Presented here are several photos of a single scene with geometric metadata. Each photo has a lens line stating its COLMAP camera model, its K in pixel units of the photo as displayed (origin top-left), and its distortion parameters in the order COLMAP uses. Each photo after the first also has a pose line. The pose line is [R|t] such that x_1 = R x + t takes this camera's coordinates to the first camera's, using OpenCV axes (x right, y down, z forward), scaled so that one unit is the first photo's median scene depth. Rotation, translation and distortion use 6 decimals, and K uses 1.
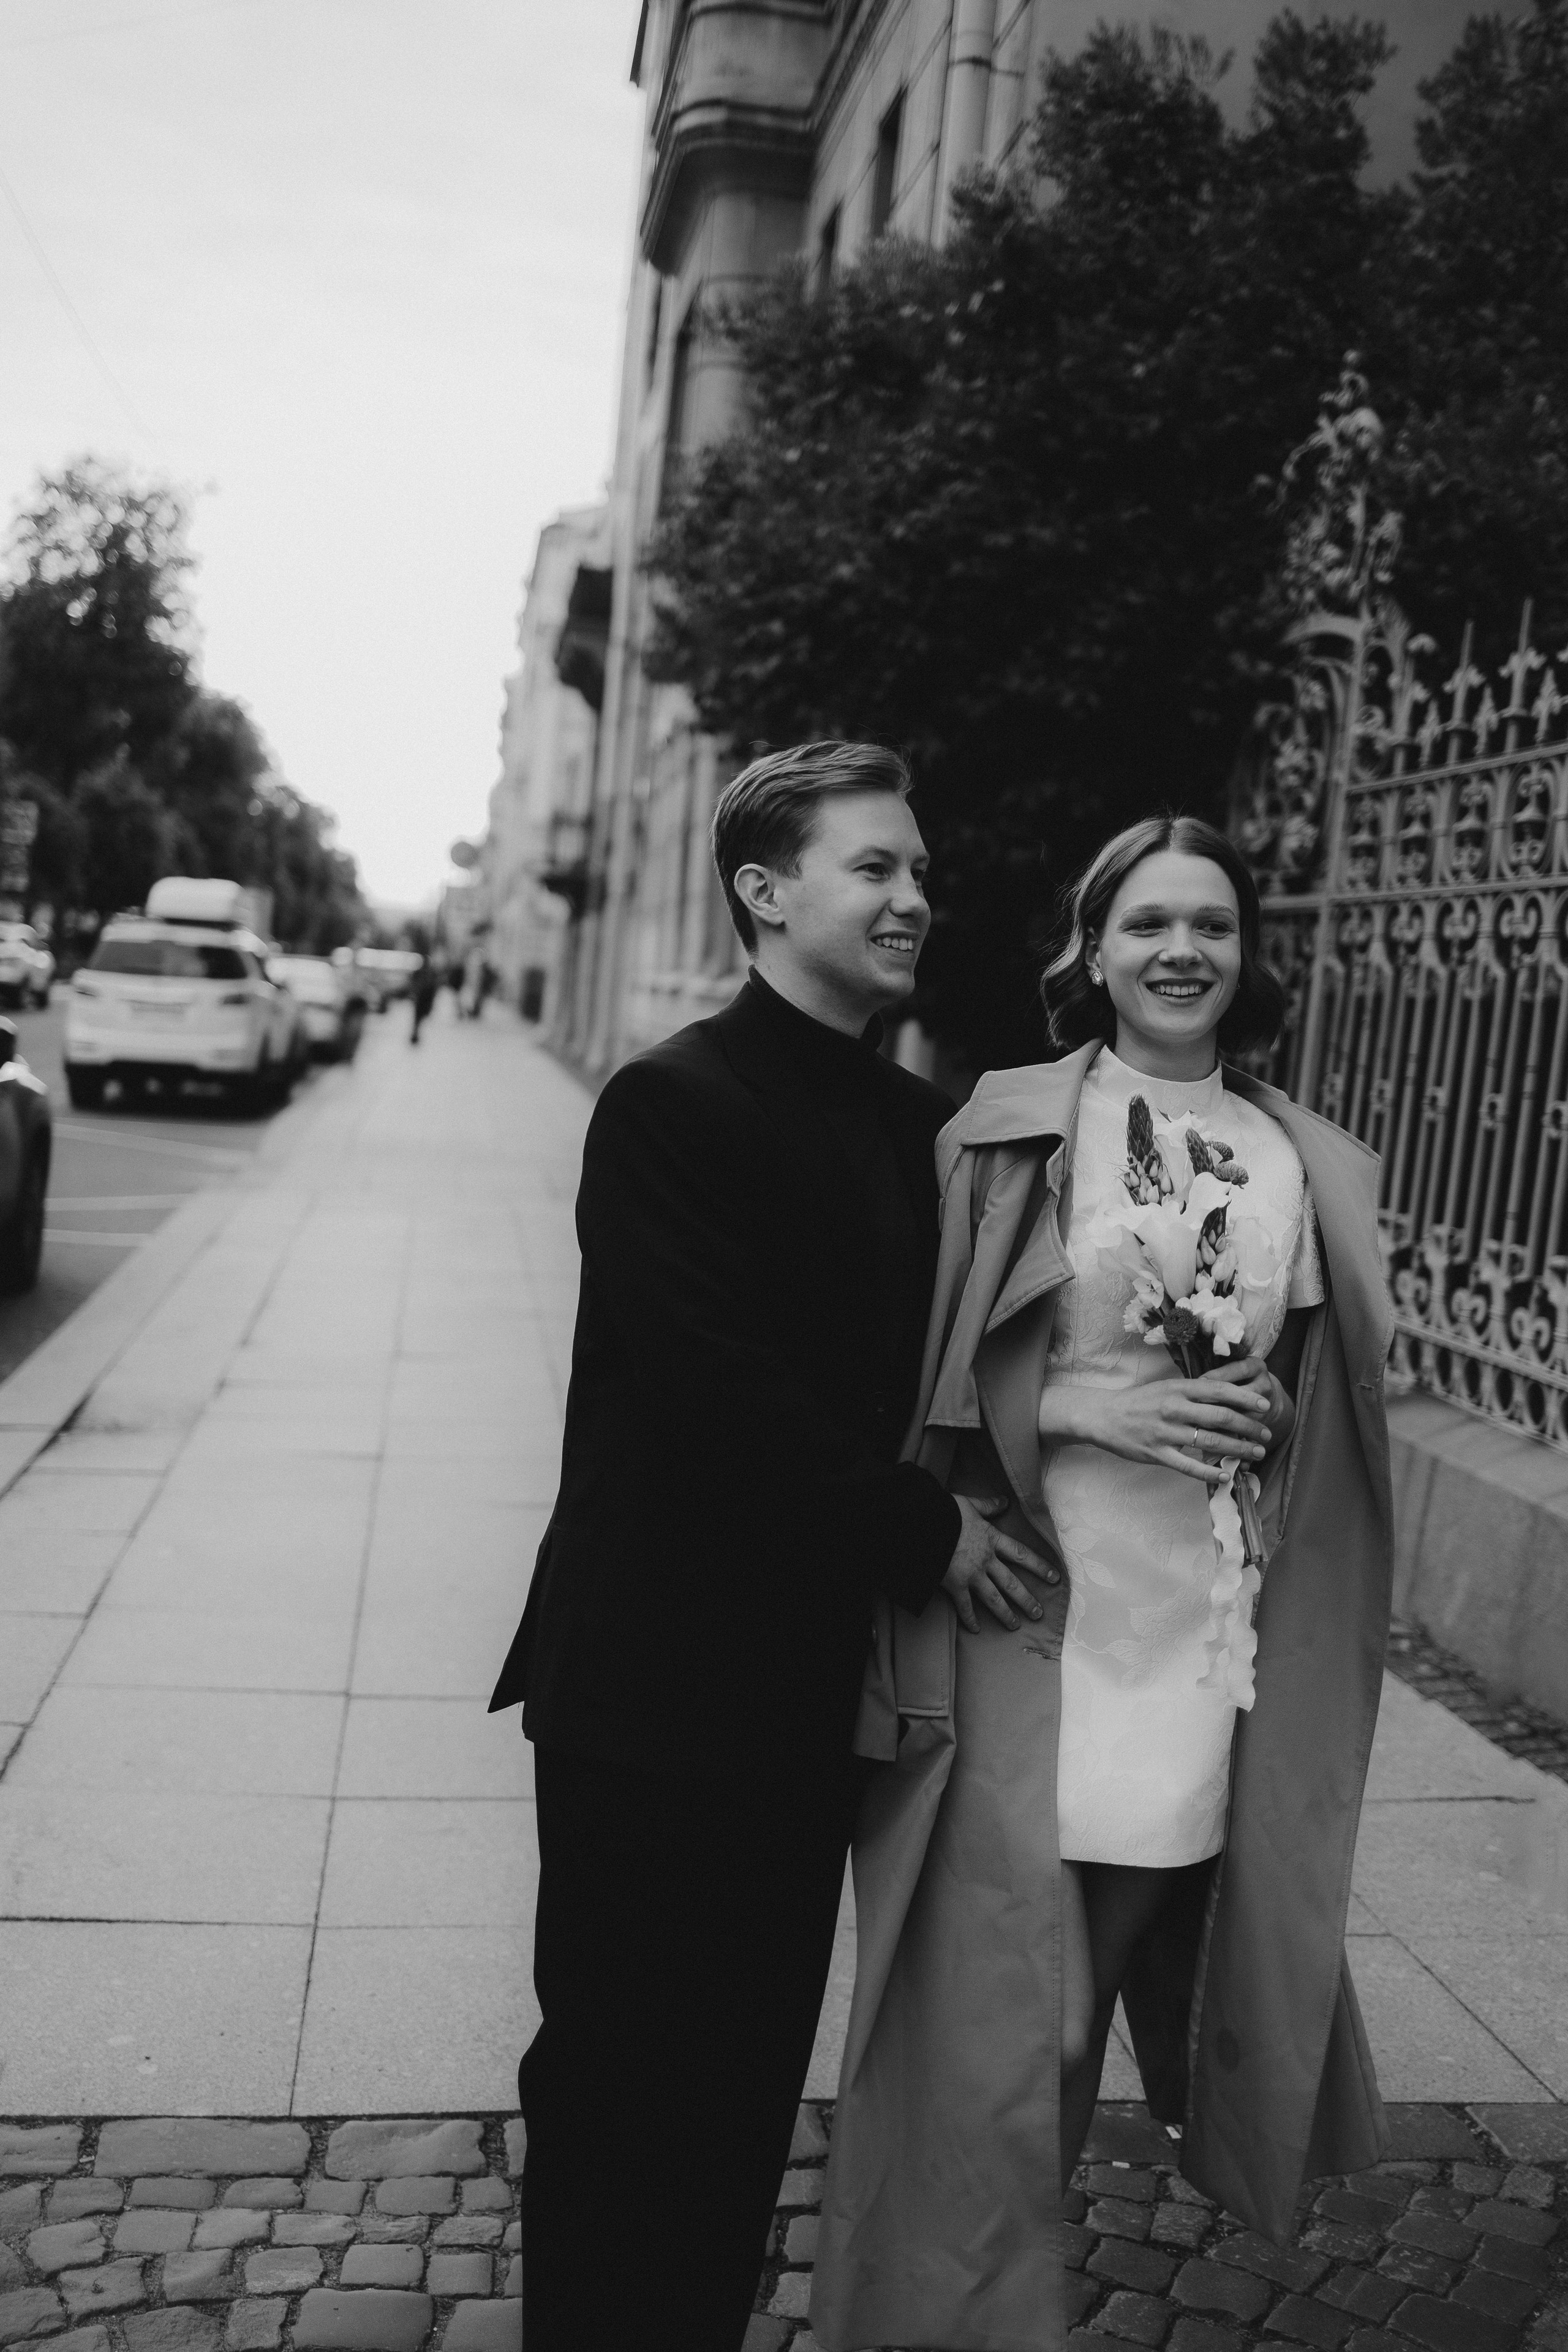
lens RADIAL K [[2335.8, 0, 784.0], [0, 2335.8, 1176.0], [0, 0, 1]] dist [0.014442, -0.004328]
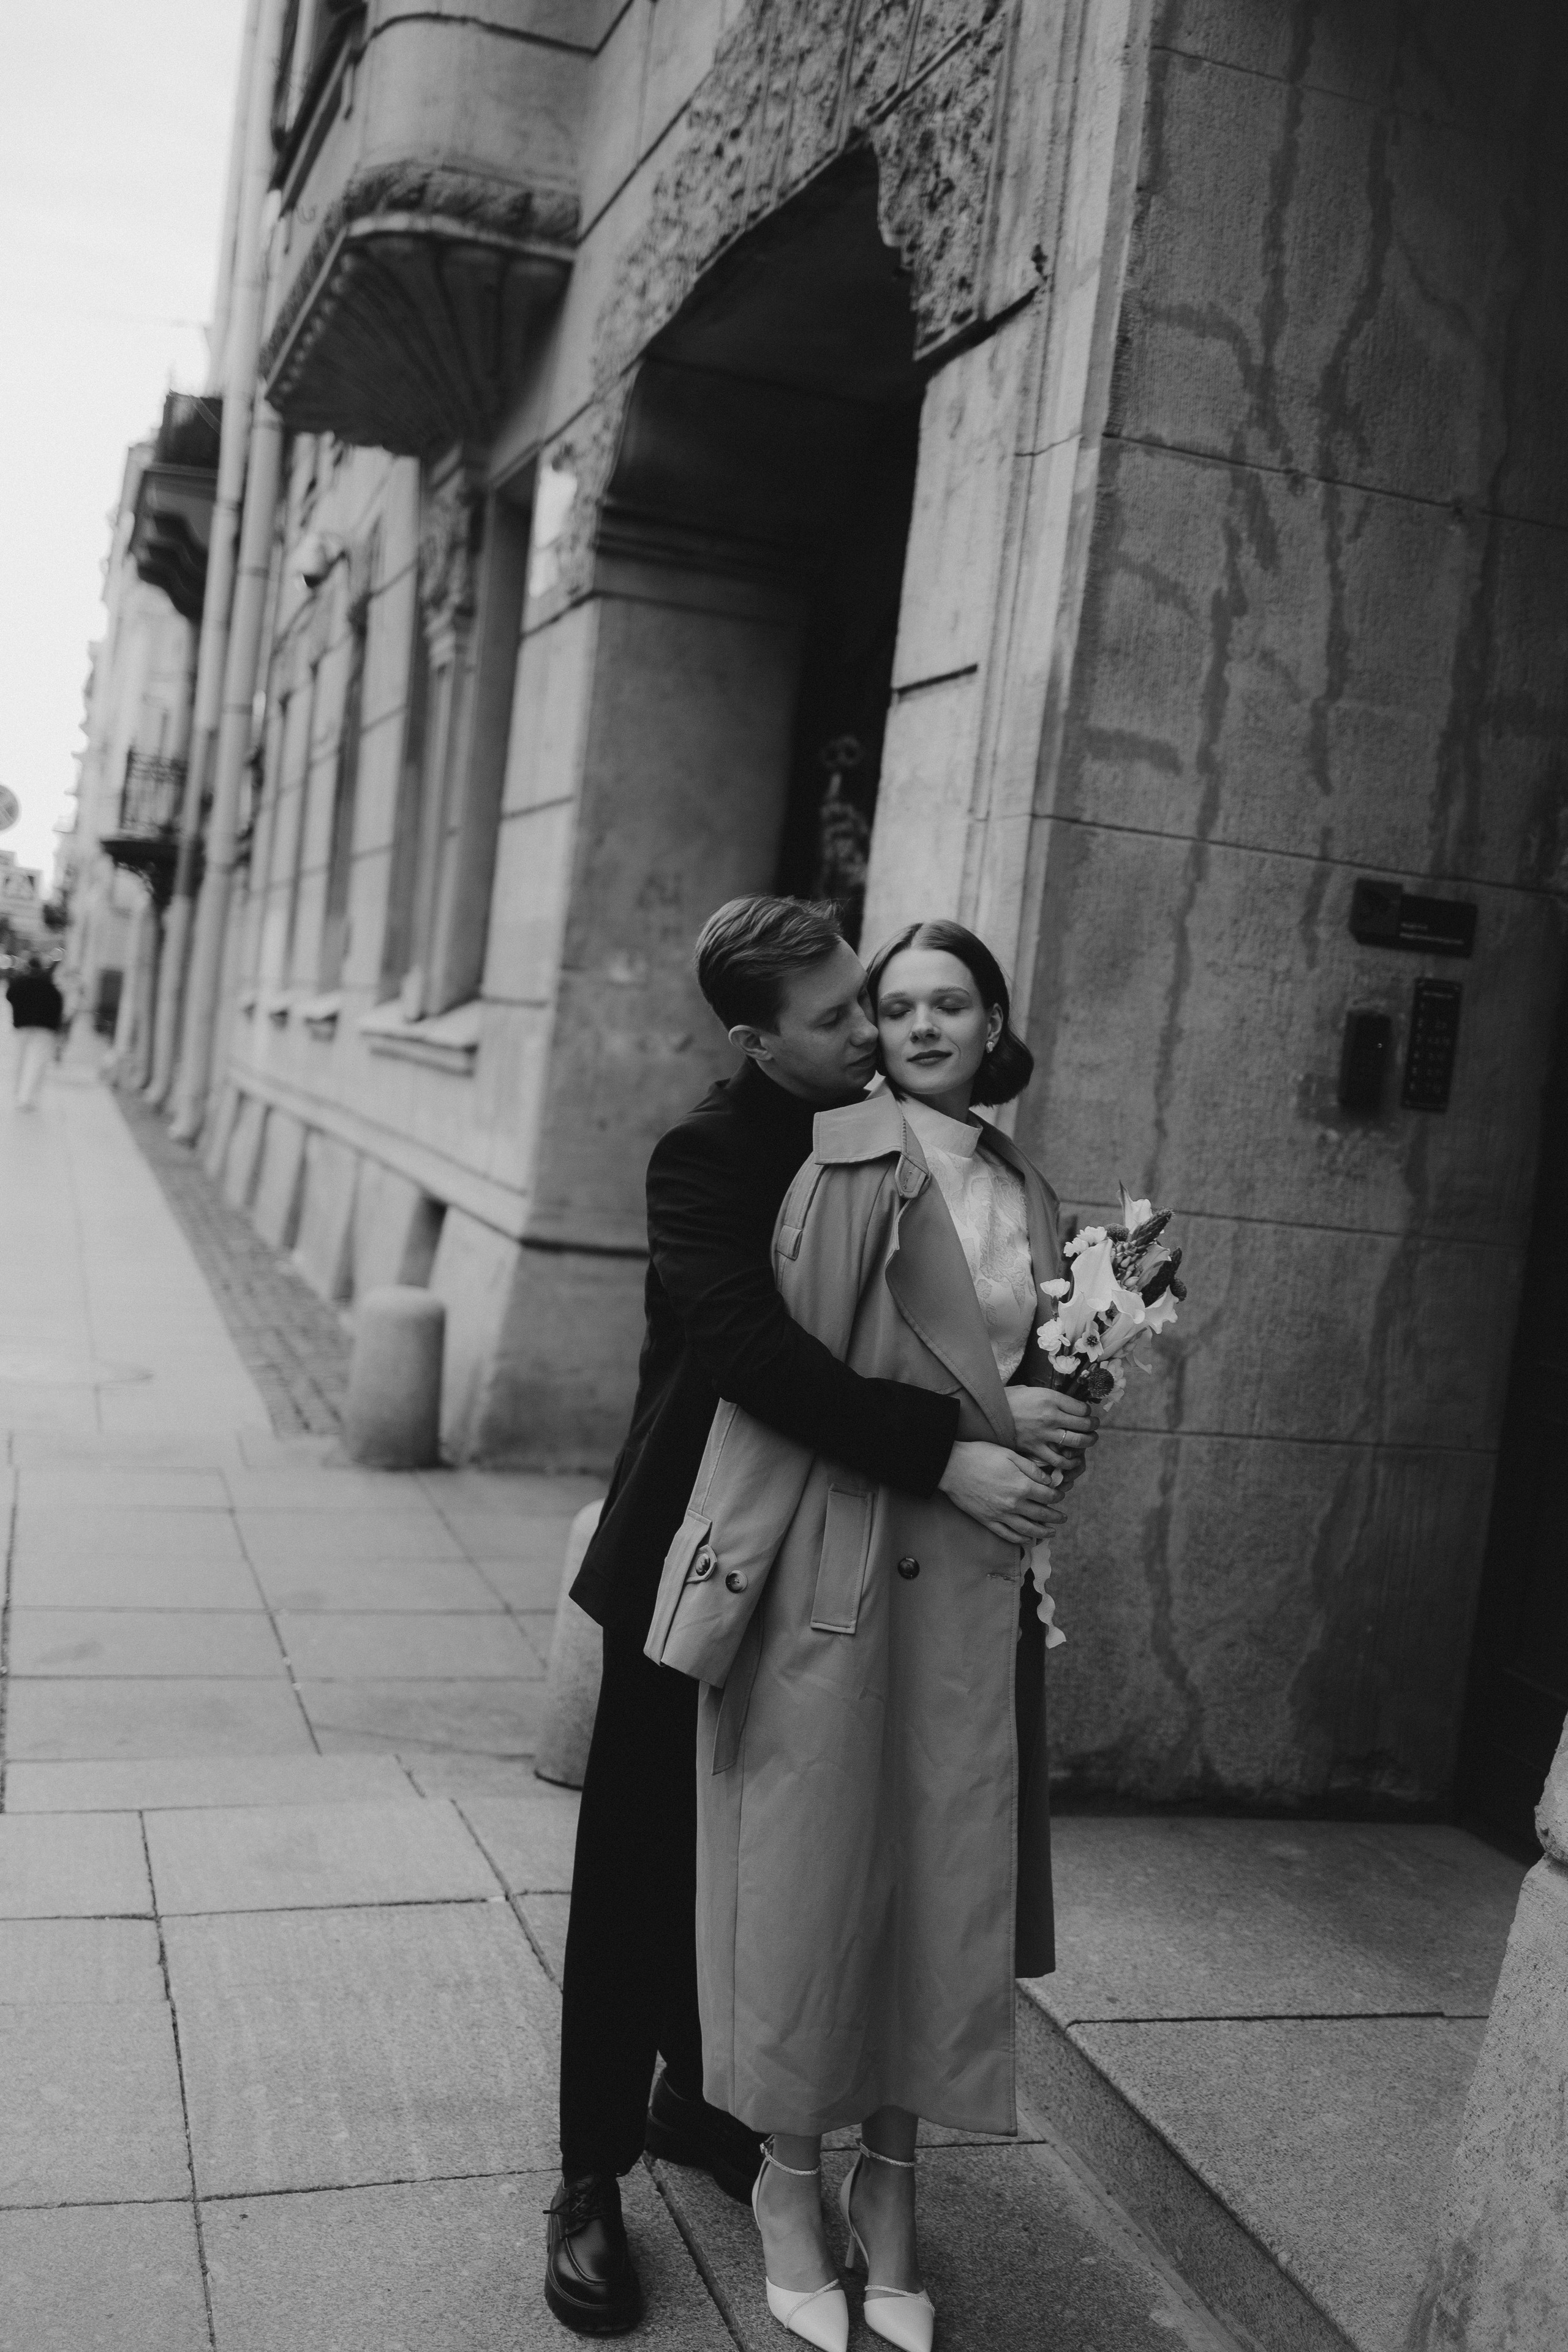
lens RADIAL K [[2335.8, 0, 784.0], [0, 2335.8, 1176.0], [0, 0, 1]] dist [0.014442, -0.004328]
pose [[0.985840, 0.013454, 0.167147, -0.011632], [-0.012740, 0.999905, -0.005343, -0.015829], [-0.167203, 0.003138, 0.985917, 0.161652]]
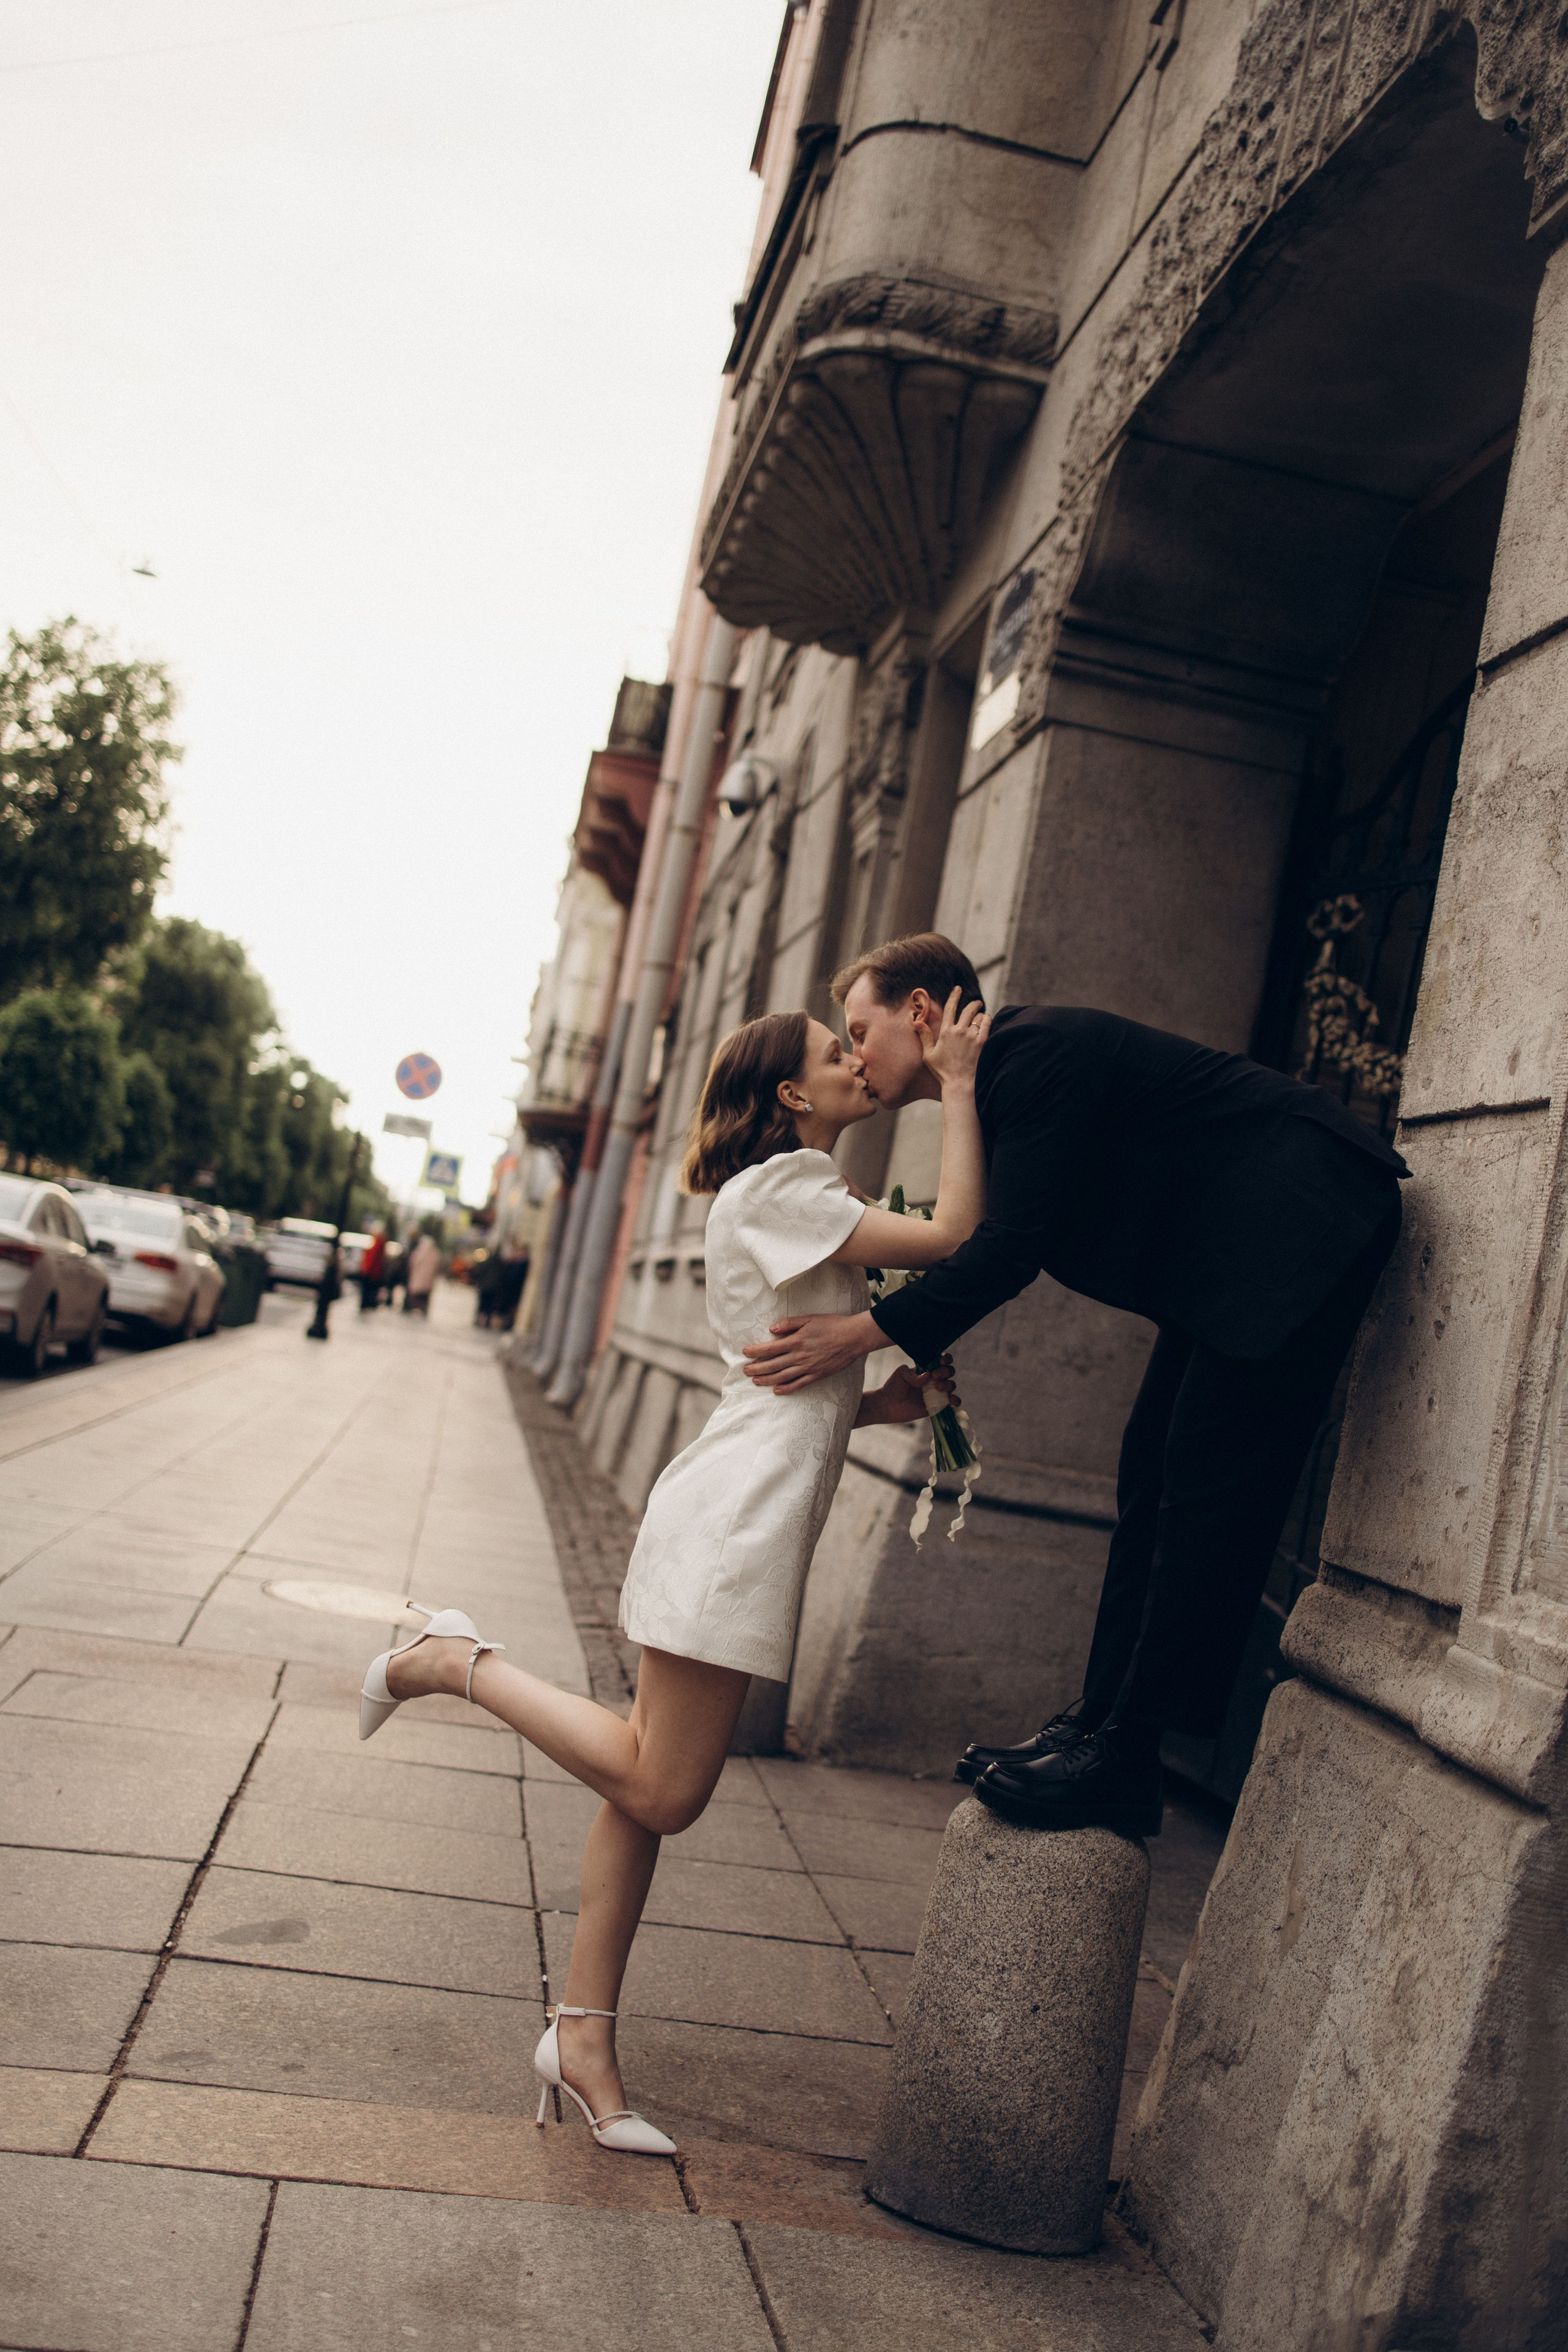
lens RADIAL K [[2335.8, 0, 784.0], [0, 2335.8, 1176.0], [0, 0, 1]] dist [0.014442, -0.004328]
pose [[0.995455, 0.094625, -0.010751, -0.009994], [-0.095195, 0.985441, -0.140866, -0.011329], [-0.002735, 0.141249, 0.989970, 0.183644]]
